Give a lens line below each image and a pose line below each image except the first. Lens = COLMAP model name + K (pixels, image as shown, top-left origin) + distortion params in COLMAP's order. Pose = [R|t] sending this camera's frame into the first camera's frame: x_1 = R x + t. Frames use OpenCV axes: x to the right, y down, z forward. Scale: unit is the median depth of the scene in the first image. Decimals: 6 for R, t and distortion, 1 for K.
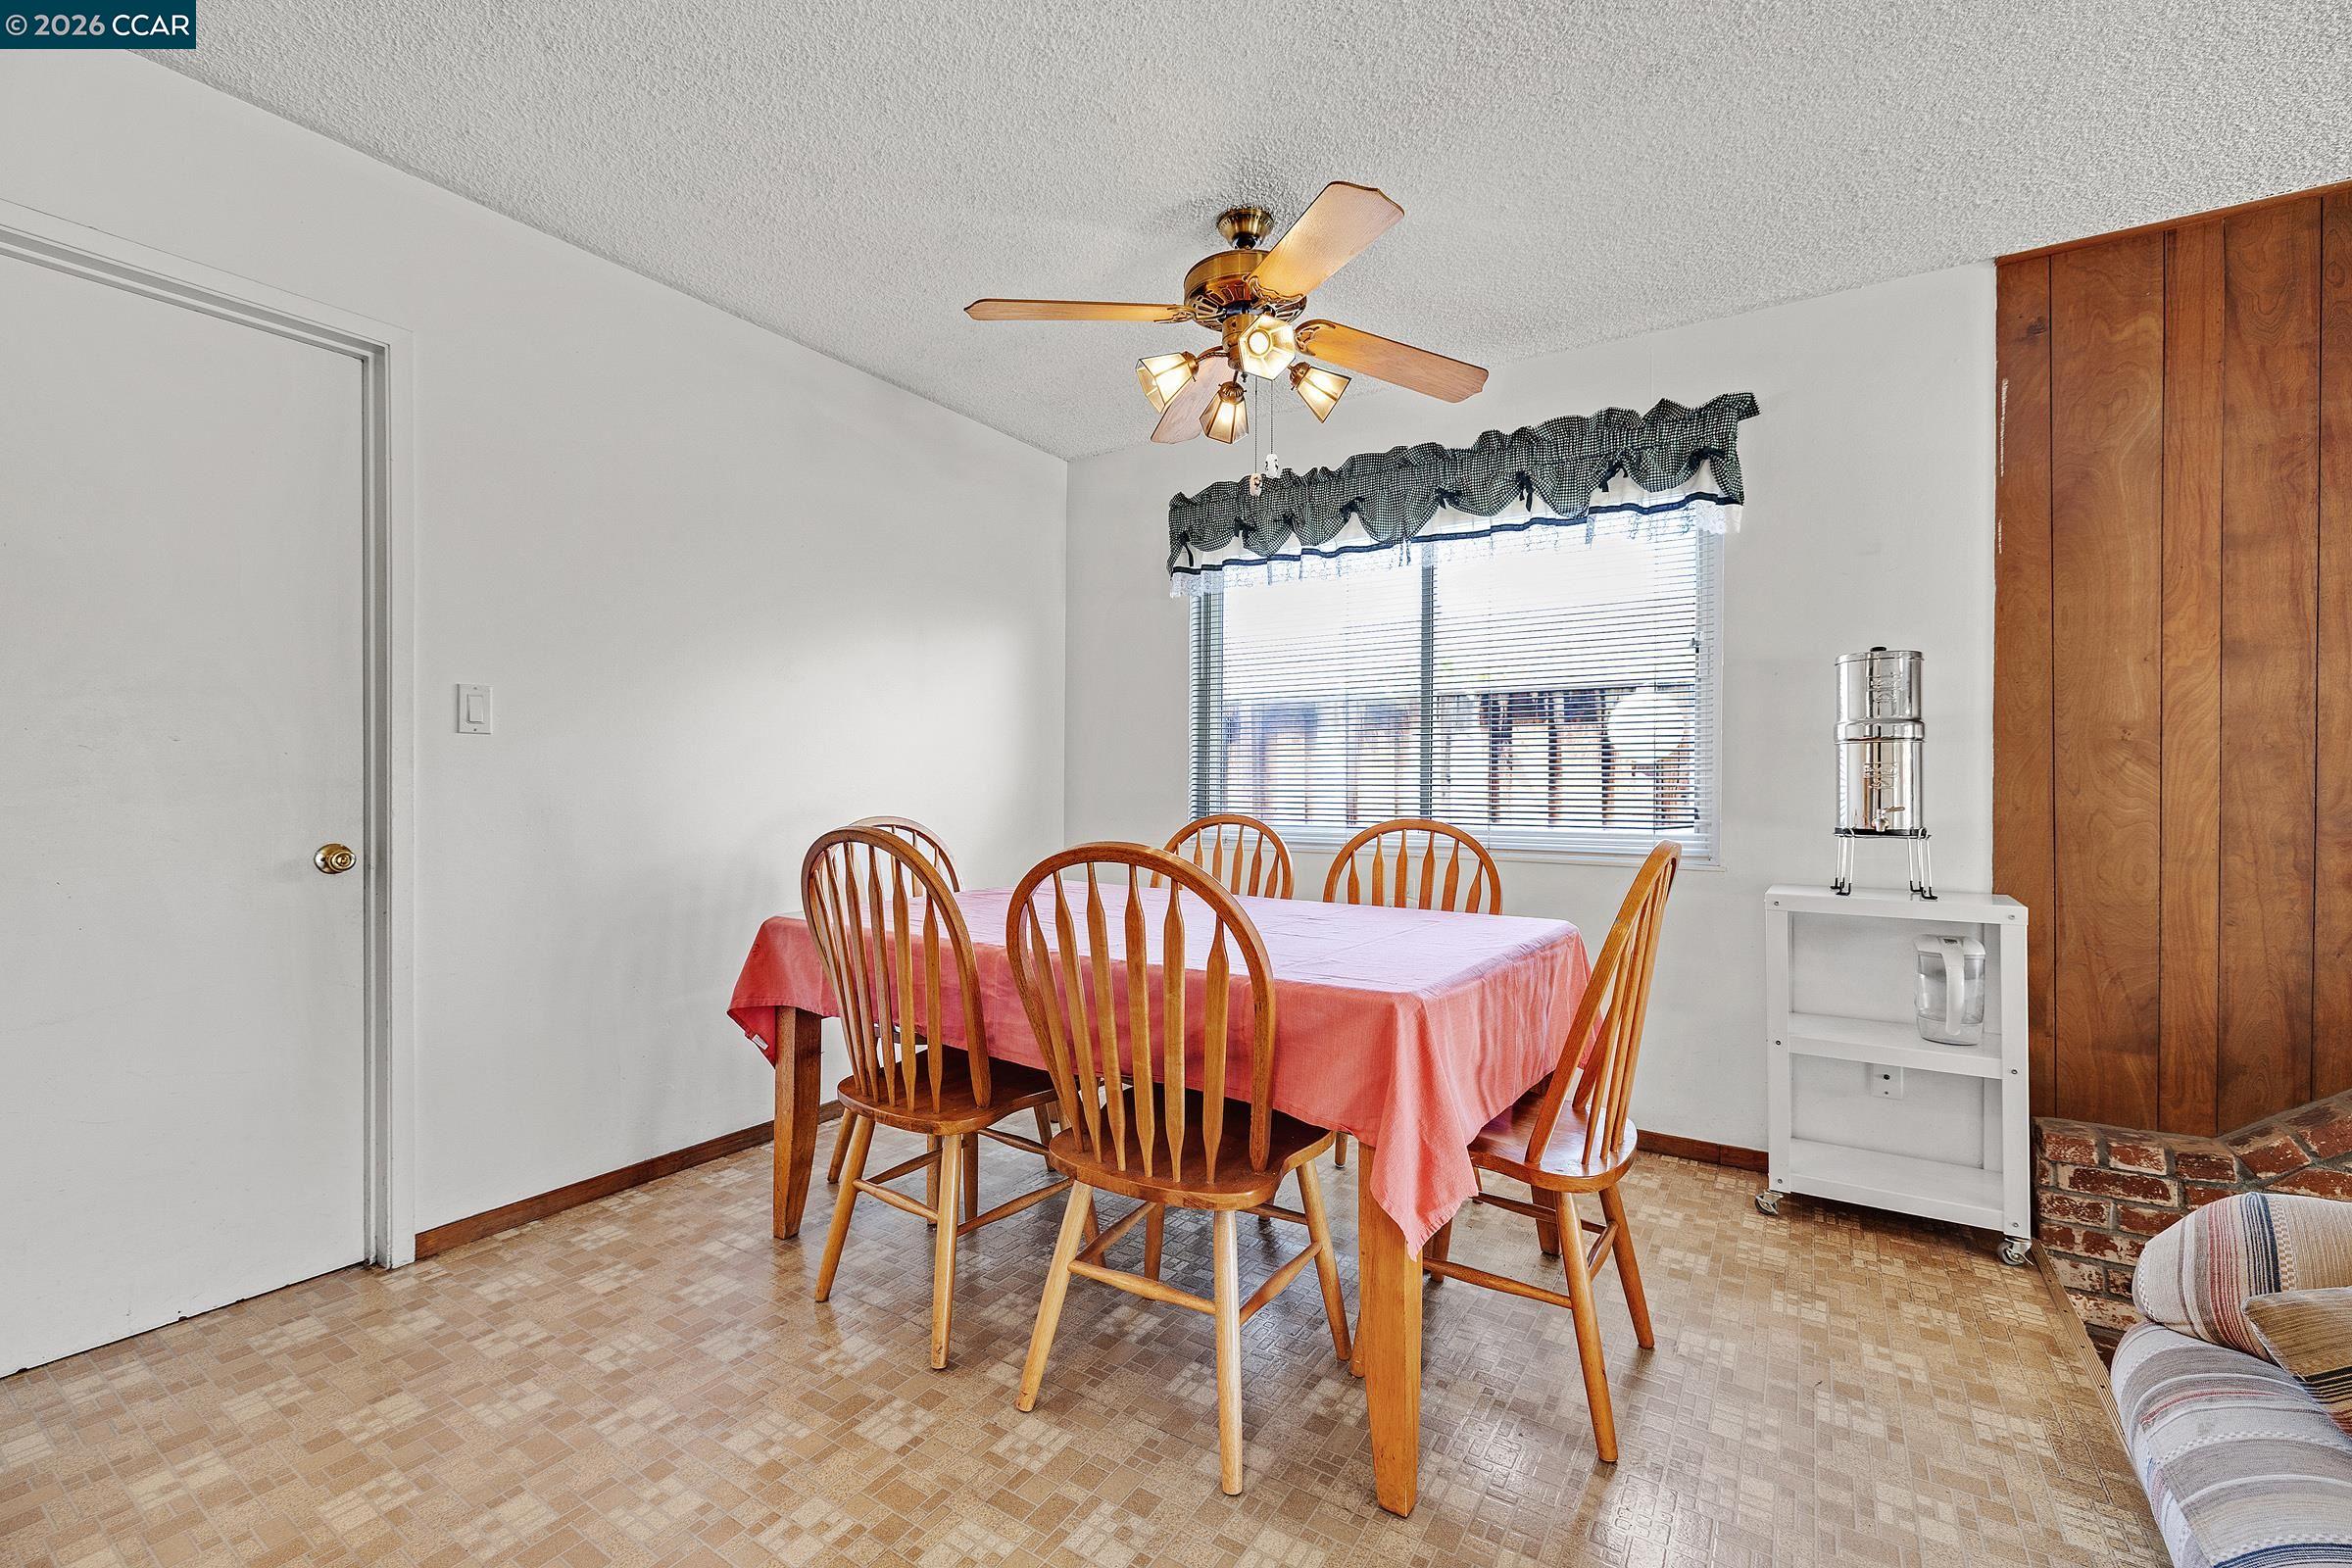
lens RADIAL K [[982.0, 0, 1176.0], [0, 982.0, 784.0], [0, 0, 1]] dist [0.000794, 0.000214]
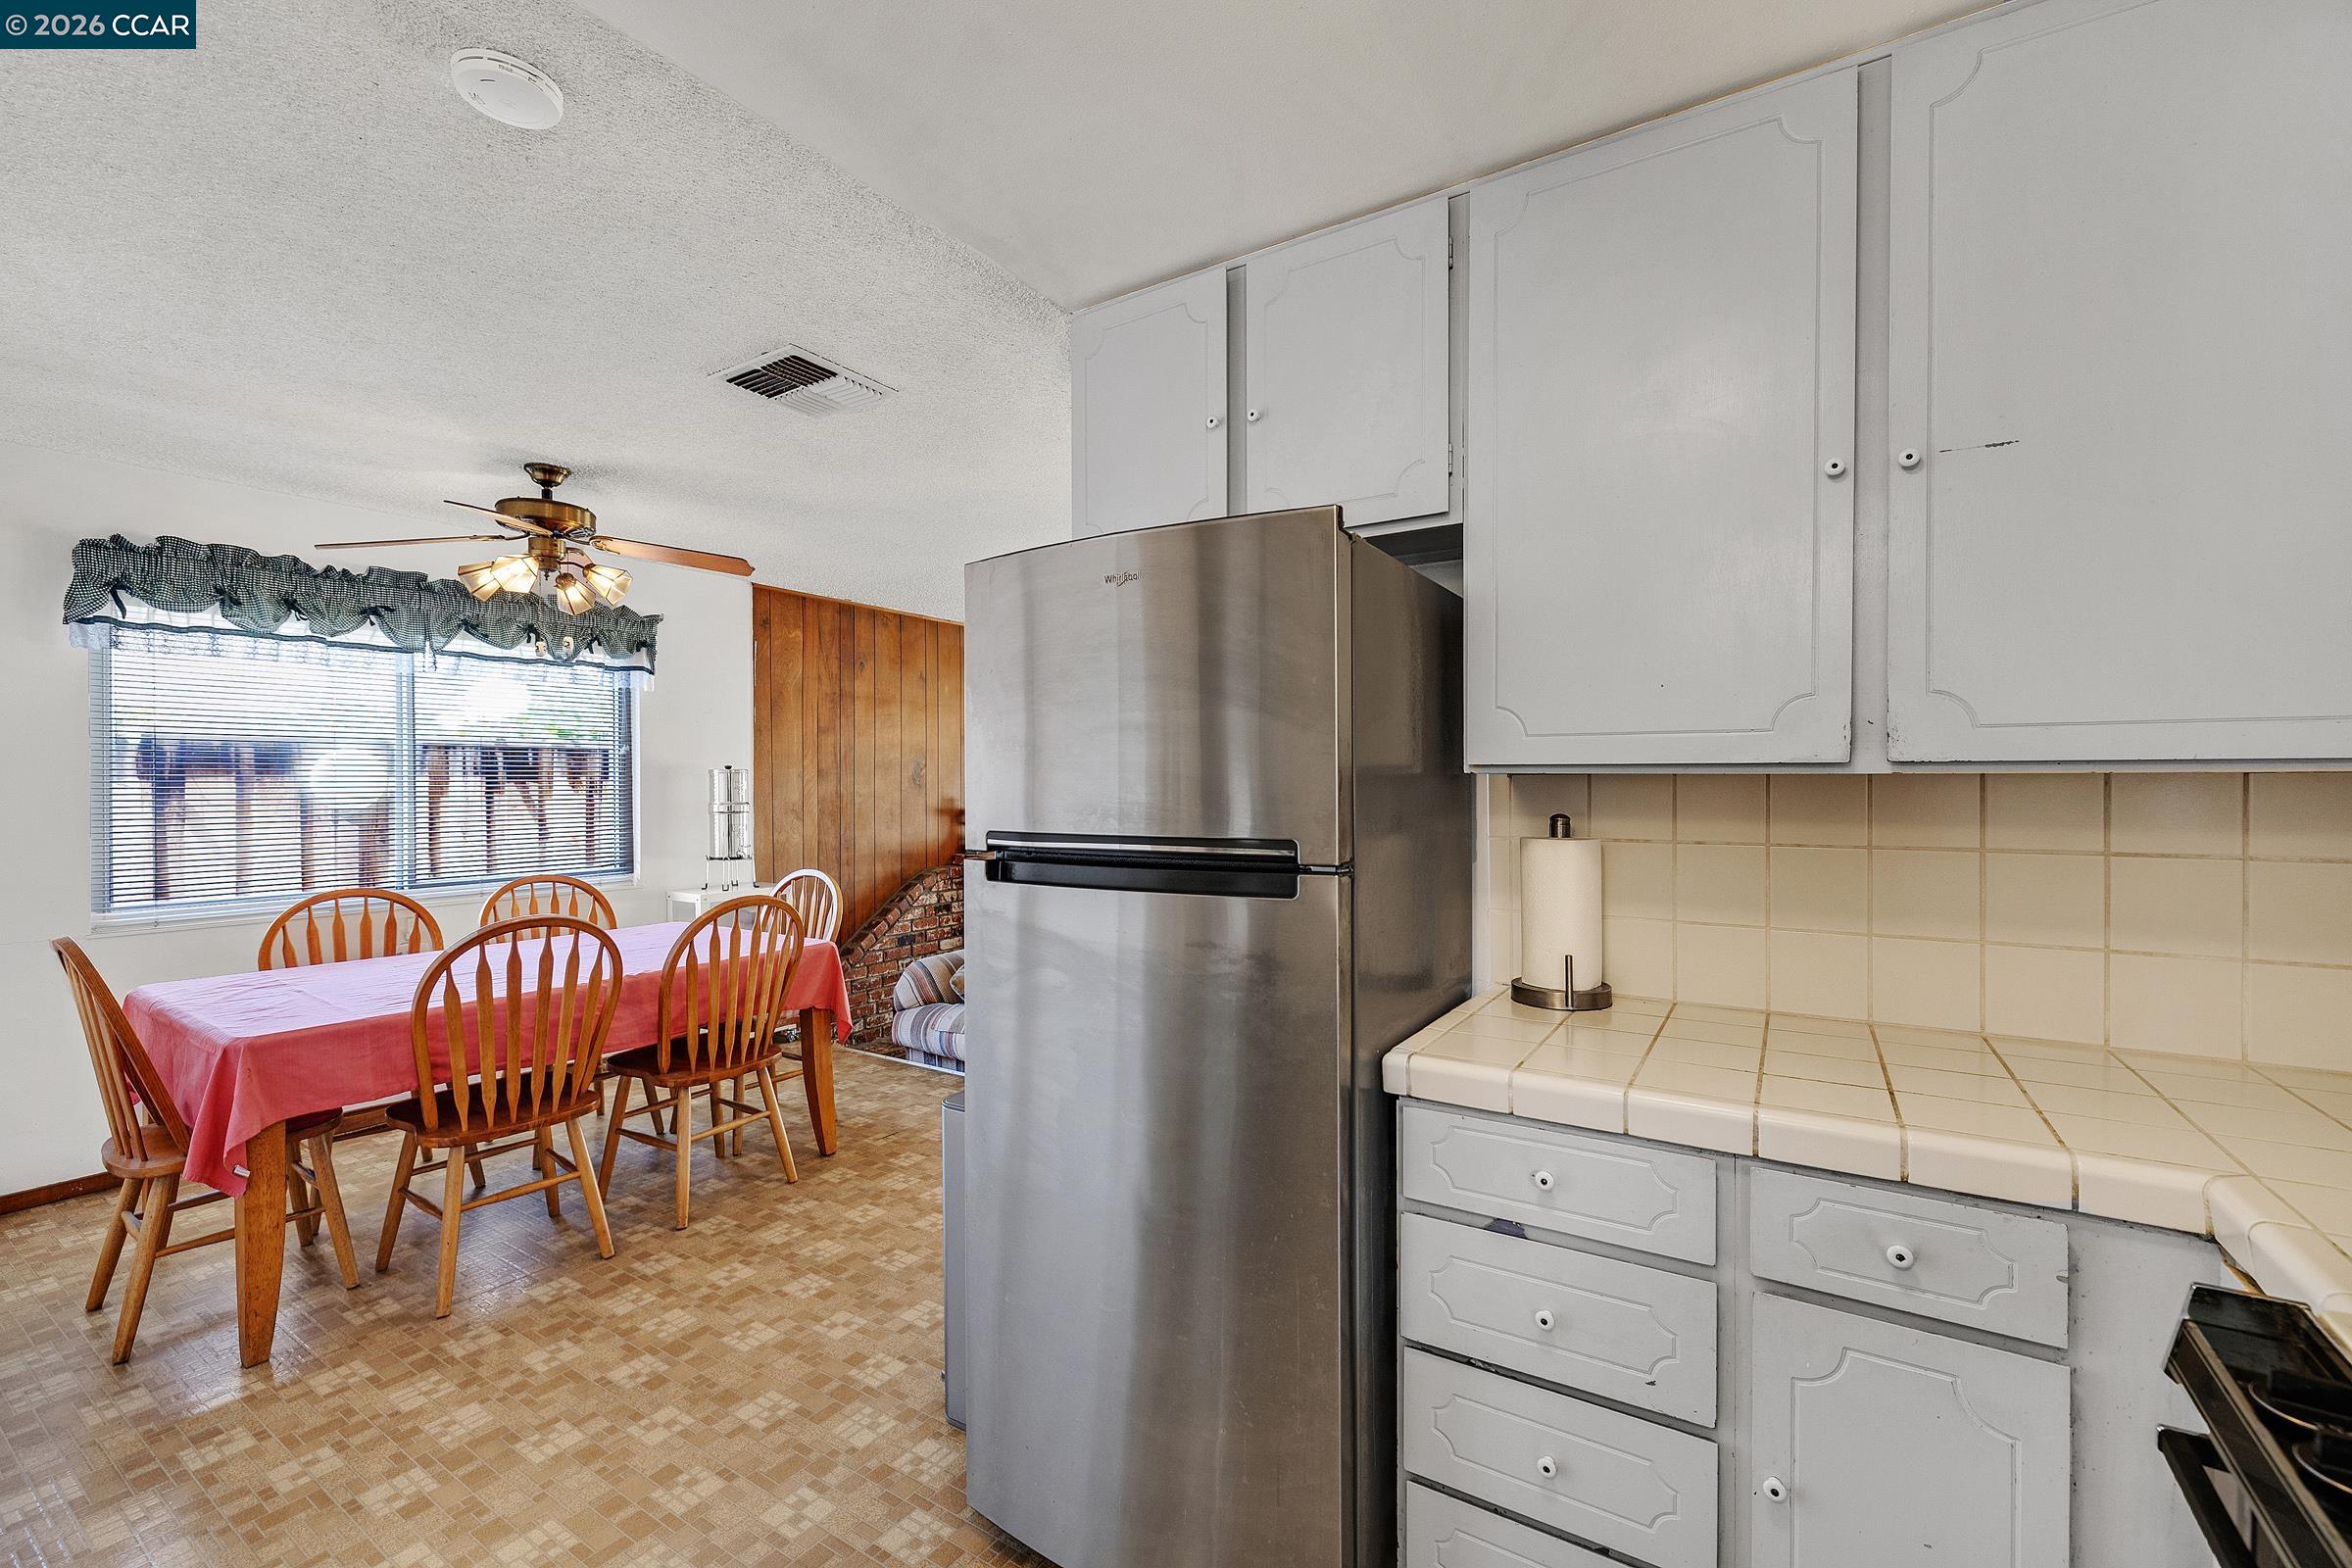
lens RADIAL K [[990.0, 0, 1176.0], [0, 990.0, 784.0], [0, 0, 1]] dist [0.000342, -0.000026]
pose [[0.005947, -0.003453, 0.999976, -1.179926], [0.013344, 0.999905, 0.003374, -0.086991], [-0.999893, 0.013324, 0.005993, 0.069568]]
